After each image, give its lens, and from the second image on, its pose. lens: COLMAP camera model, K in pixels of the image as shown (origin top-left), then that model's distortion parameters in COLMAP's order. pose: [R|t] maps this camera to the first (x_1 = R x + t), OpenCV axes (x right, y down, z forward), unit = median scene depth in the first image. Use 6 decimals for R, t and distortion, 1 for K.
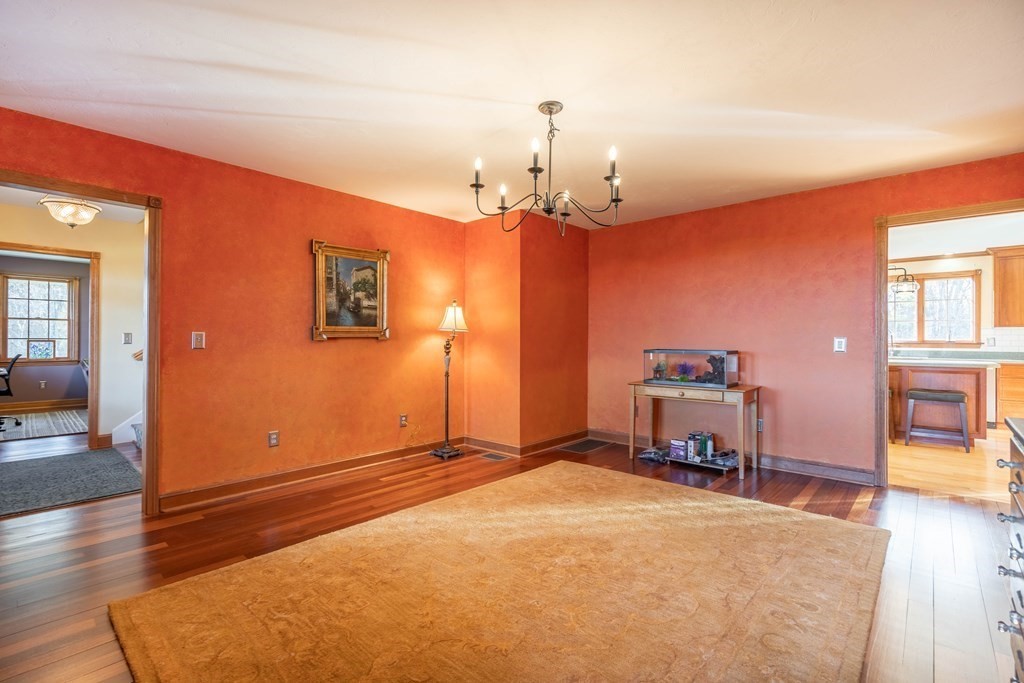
lens RADIAL K [[472.7, 0, 510.5], [0, 472.7, 338.1], [0, 0, 1]] dist [-0.013242, 0.001870]
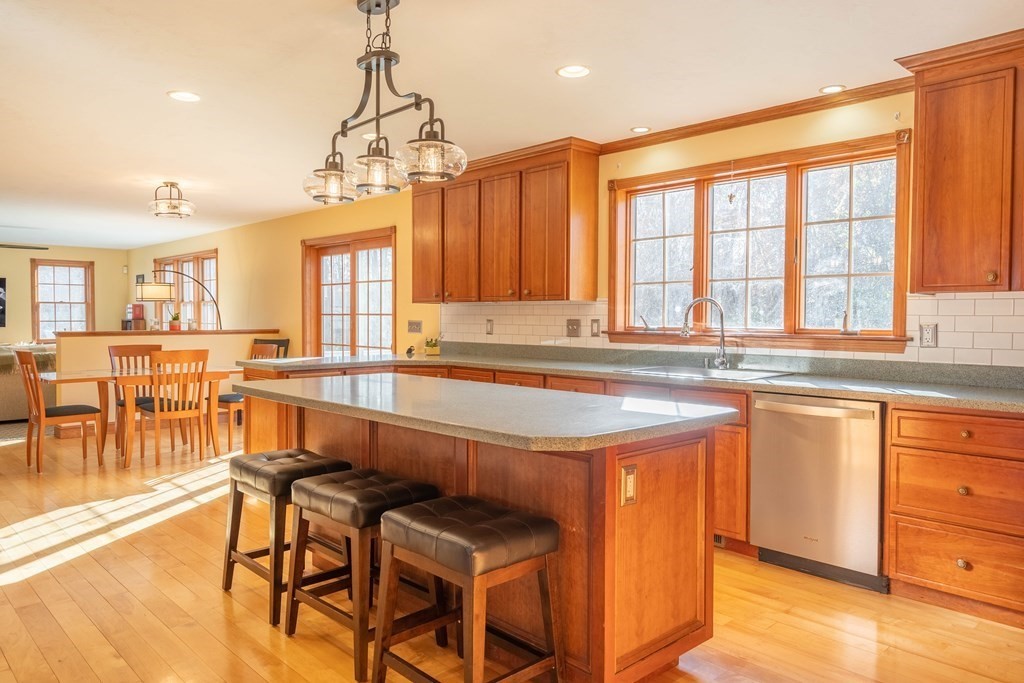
lens RADIAL K [[713.6, 0, 513.5], [0, 713.6, 338.7], [0, 0, 1]] dist [0.000278, -0.004665]
pose [[0.996575, 0.003765, -0.082611, 0.753947], [-0.001020, 0.999447, 0.033246, -0.006740], [0.082691, -0.033048, 0.996027, 0.433411]]
